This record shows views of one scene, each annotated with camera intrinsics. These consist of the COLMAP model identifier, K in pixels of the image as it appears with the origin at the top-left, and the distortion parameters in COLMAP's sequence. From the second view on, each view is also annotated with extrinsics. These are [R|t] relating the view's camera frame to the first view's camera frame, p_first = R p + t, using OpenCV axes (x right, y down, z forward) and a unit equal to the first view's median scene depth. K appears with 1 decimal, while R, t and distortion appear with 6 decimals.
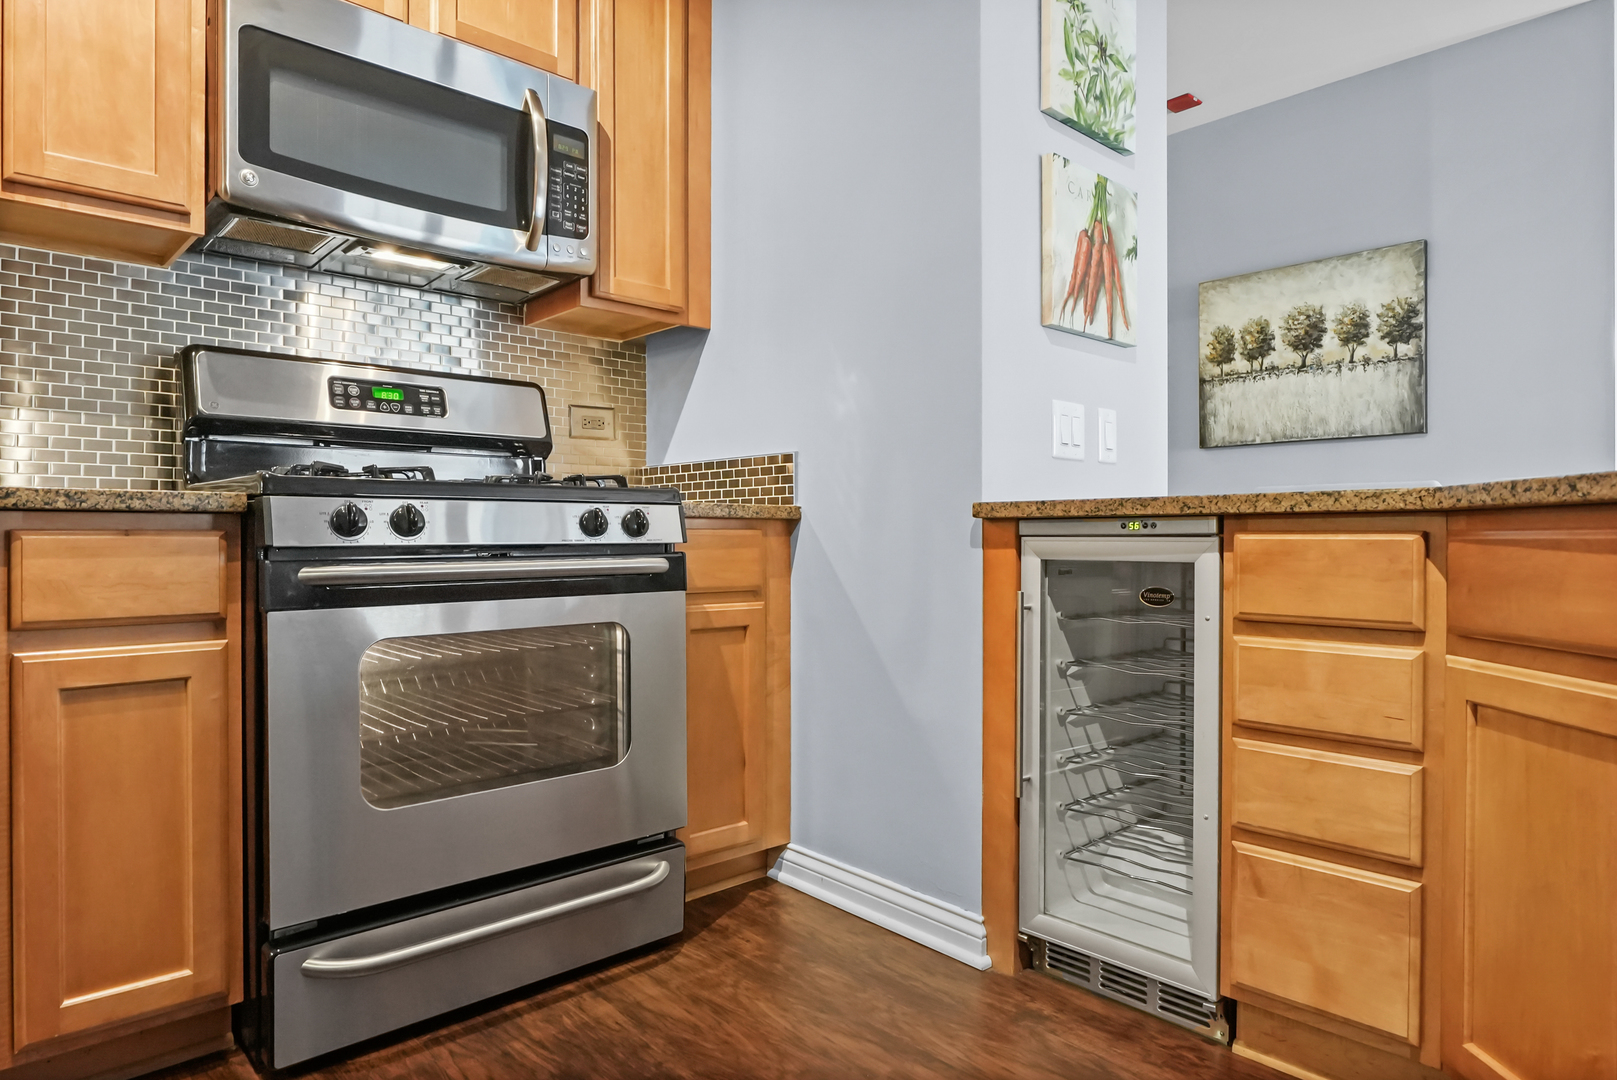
lens RADIAL K [[967.9, 0, 802.3], [0, 967.9, 539.3], [0, 0, 1]] dist [-0.007722, -0.001376]
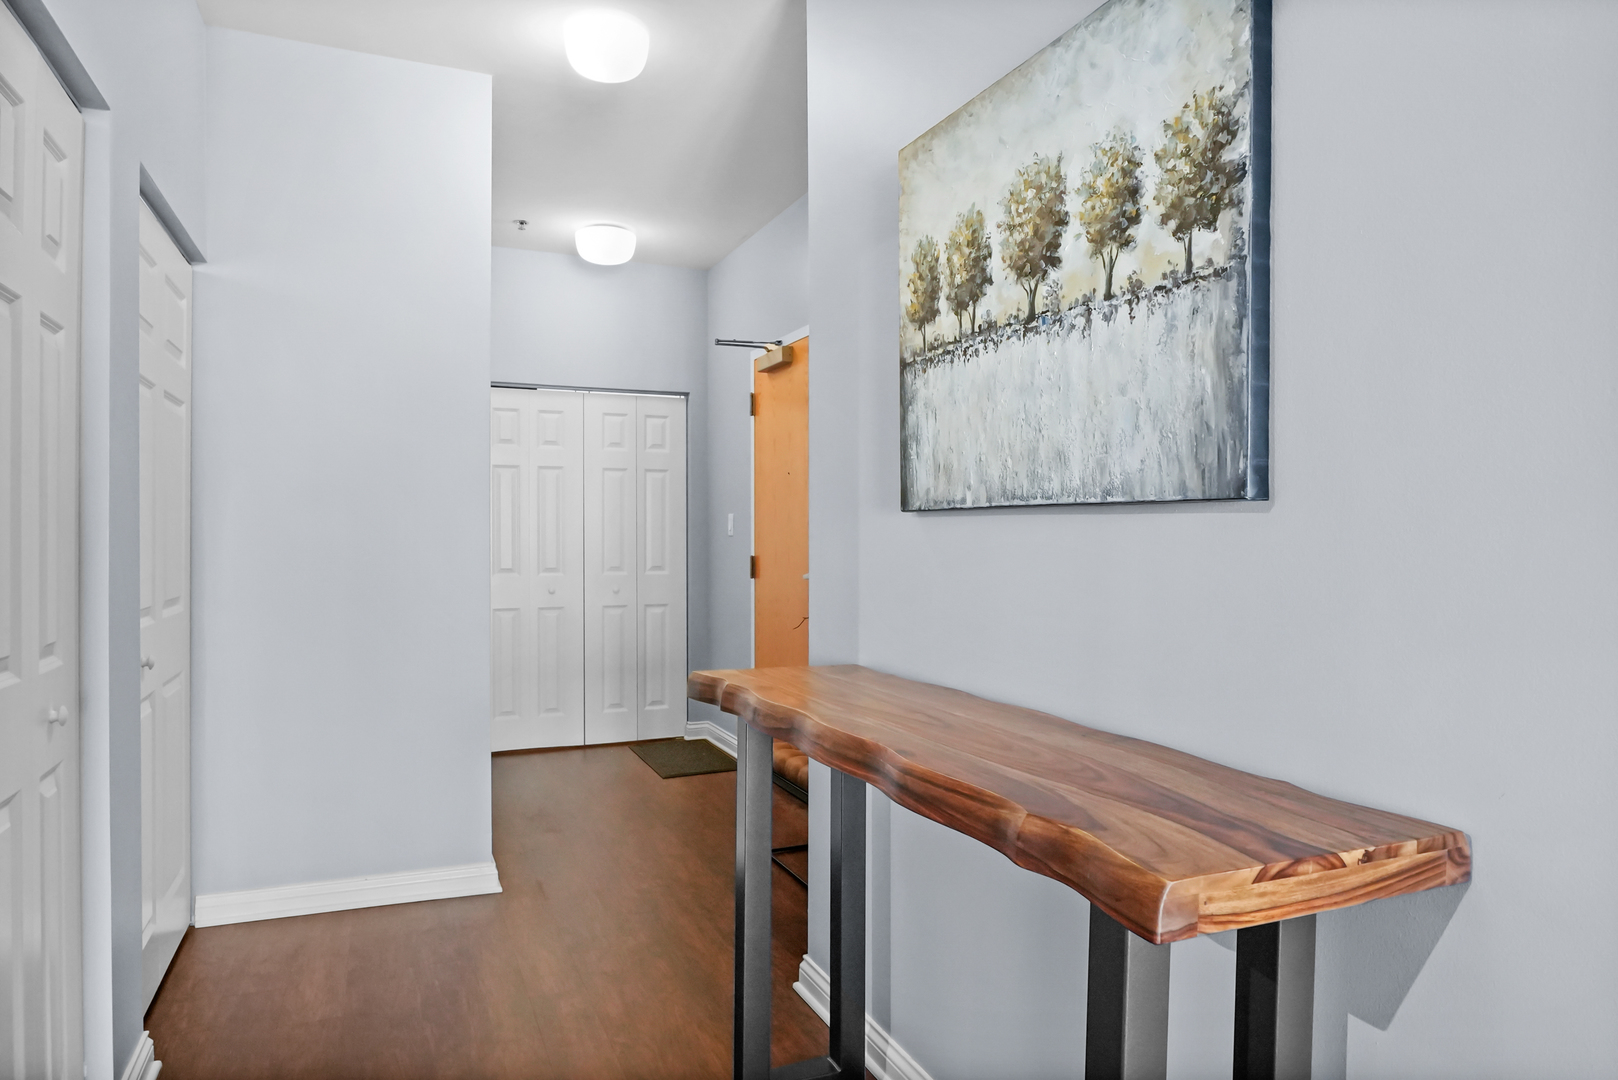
lens RADIAL K [[968.5, 0, 812.9], [0, 968.5, 535.3], [0, 0, 1]] dist [-0.007722, -0.001376]
pose [[0.947392, 0.000353, -0.320076, 0.986776], [0.001495, 0.999984, 0.005526, -0.163075], [0.320073, -0.005714, 0.947376, 1.050552]]
